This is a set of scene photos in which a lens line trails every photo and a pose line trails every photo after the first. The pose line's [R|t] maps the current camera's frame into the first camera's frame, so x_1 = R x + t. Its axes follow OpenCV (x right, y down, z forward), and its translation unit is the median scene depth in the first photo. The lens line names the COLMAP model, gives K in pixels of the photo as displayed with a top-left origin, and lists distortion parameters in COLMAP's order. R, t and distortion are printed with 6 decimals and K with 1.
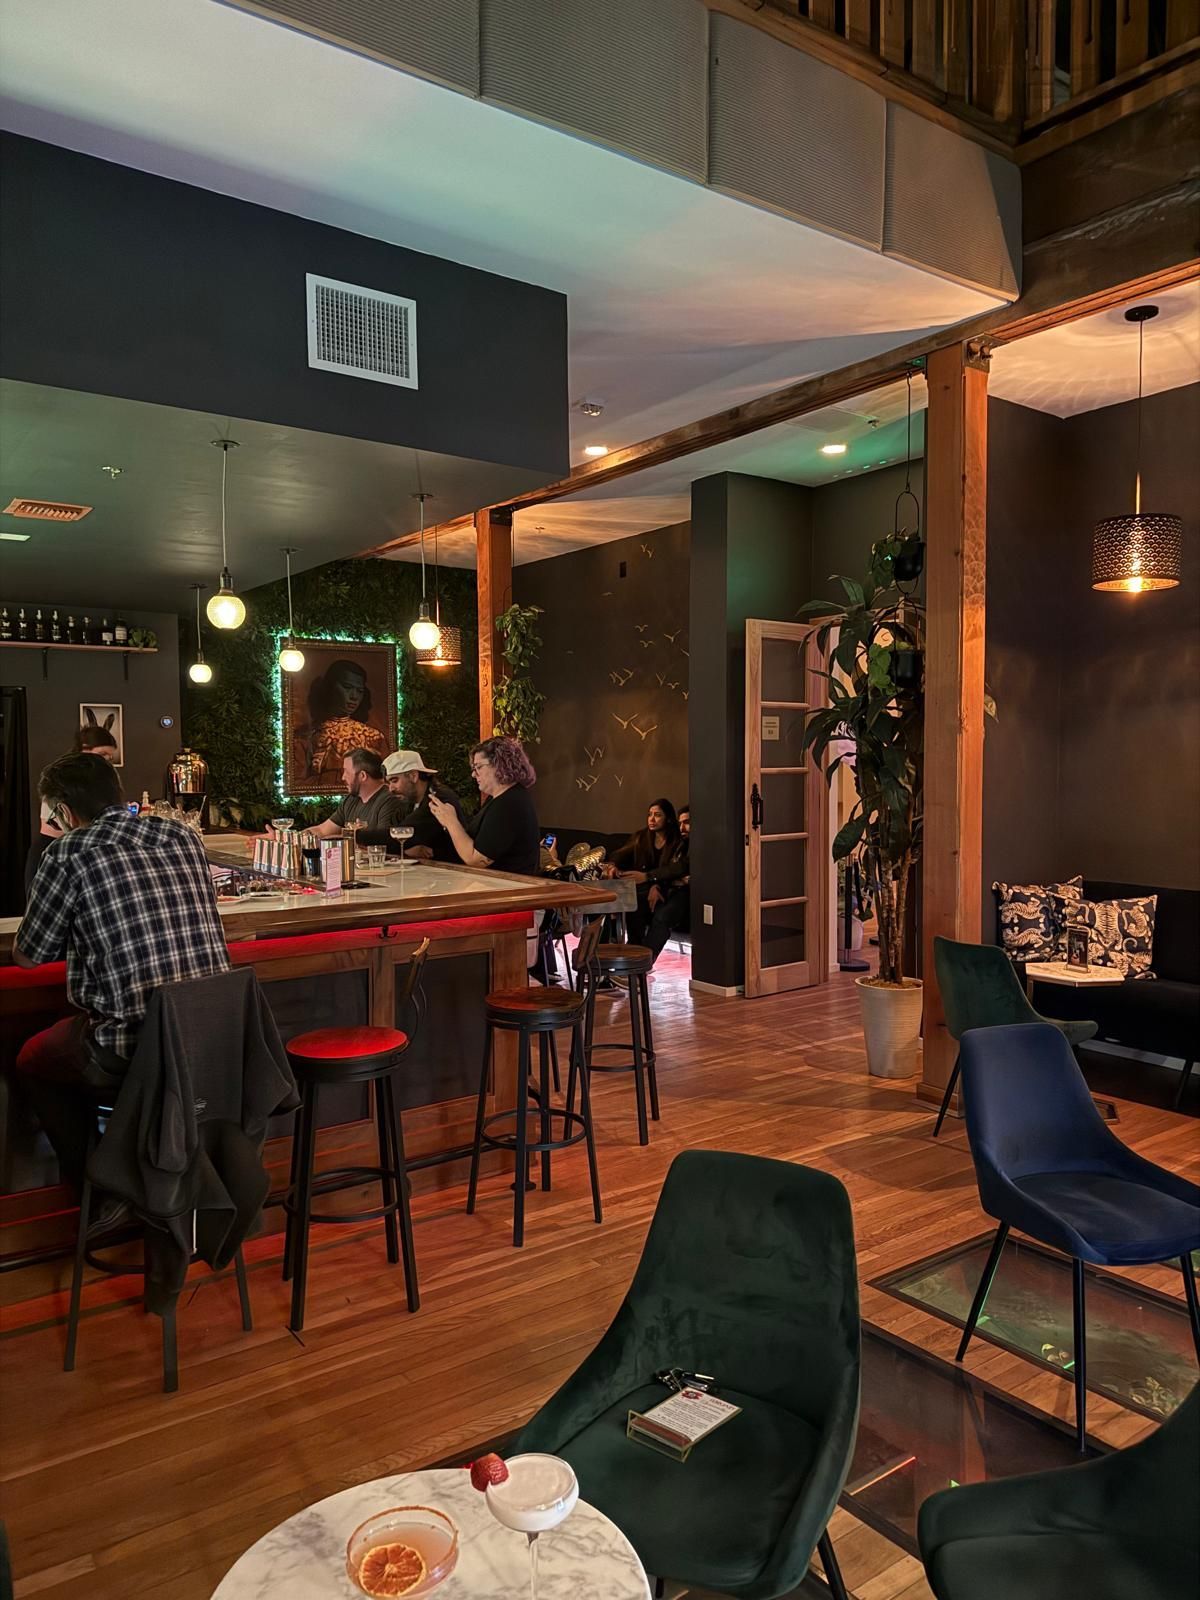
lens RADIAL K [[1122.9, 0, 600.0], [0, 1122.9, 800.0], [0, 0, 1]] dist [0.000794, -0.000082]
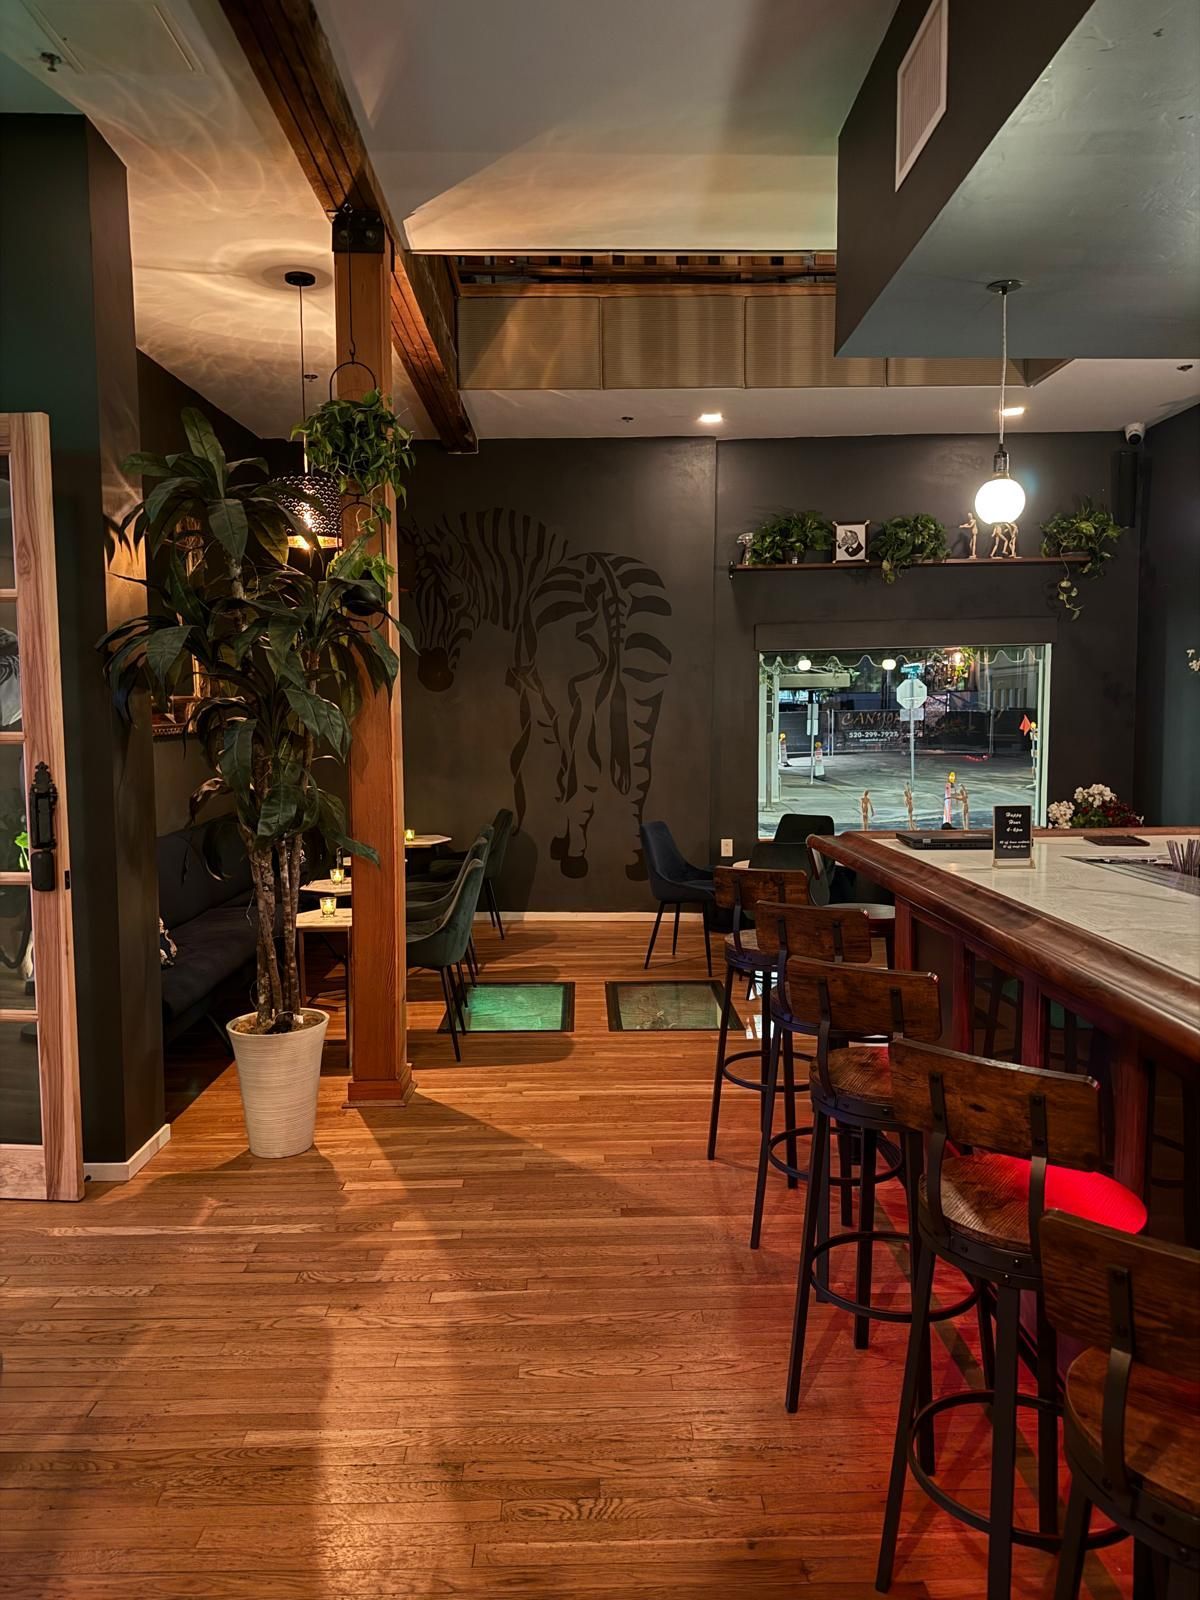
lens RADIAL K [[1122.9, 0, 600.0], [0, 1122.9, 800.0], [0, 0, 1]] dist [0.000794, -0.000082]
pose [[-0.823308, -0.034617, 0.566539, -0.339427], [0.040563, 0.991998, 0.119561, -0.061880], [-0.566144, 0.121415, -0.815315, 1.669210]]
